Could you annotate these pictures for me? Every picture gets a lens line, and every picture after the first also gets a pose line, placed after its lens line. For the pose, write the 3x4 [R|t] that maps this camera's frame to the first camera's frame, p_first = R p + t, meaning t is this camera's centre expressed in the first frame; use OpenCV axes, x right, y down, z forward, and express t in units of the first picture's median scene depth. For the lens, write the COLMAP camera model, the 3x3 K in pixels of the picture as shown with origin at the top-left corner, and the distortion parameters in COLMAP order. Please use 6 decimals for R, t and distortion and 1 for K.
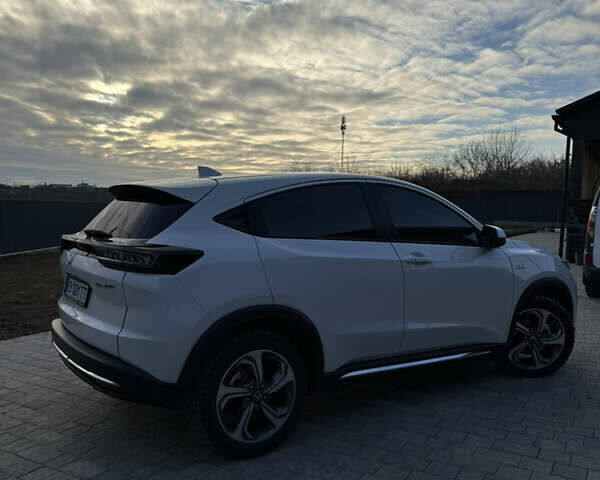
lens RADIAL K [[563.3, 0, 300.0], [0, 563.3, 240.0], [0, 0, 1]] dist [-0.002951, -0.015769]
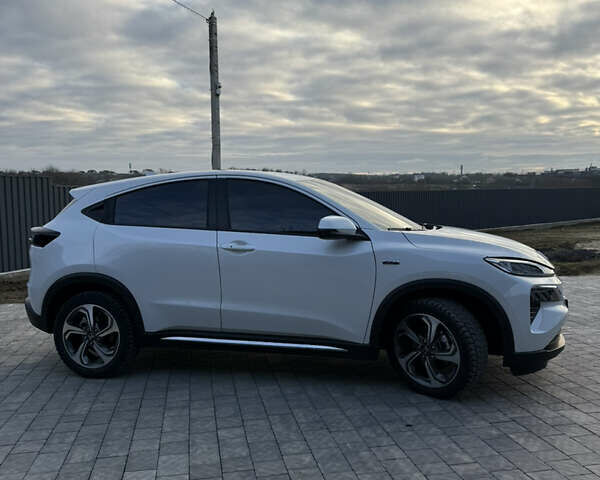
lens RADIAL K [[563.3, 0, 300.0], [0, 563.3, 240.0], [0, 0, 1]] dist [-0.002951, -0.015769]
pose [[0.660623, 0.027710, -0.750206, 1.121700], [-0.008835, 0.999536, 0.029140, -0.012171], [0.750666, -0.012623, 0.660561, 0.381607]]
